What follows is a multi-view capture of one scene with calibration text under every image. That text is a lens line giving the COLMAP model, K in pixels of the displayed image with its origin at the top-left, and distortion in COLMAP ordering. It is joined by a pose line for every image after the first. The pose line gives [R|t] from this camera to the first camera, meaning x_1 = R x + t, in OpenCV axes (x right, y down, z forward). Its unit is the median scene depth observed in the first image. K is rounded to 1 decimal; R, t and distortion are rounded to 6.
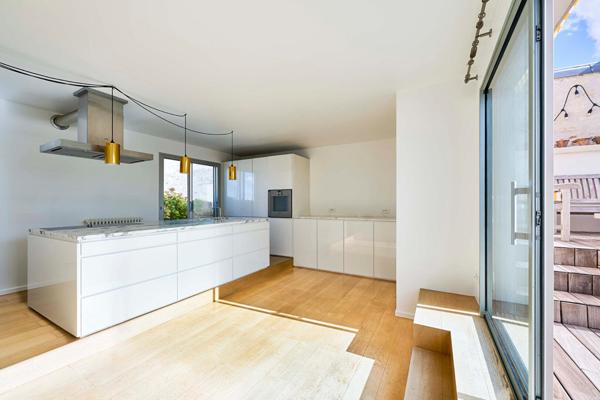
lens RADIAL K [[239.9, 0, 299.4], [0, 239.9, 204.6], [0, 0, 1]] dist [0.001265, 0.000113]
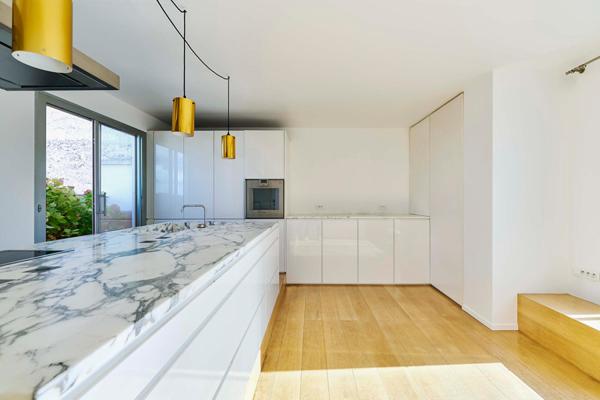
lens RADIAL K [[250.2, 0, 308.6], [0, 250.2, 199.4], [0, 0, 1]] dist [-0.000509, -0.000129]
pose [[0.872569, -0.001953, 0.488487, -0.338103], [0.000924, 0.999997, 0.002348, -0.004869], [-0.488490, -0.001597, 0.872568, 0.299664]]
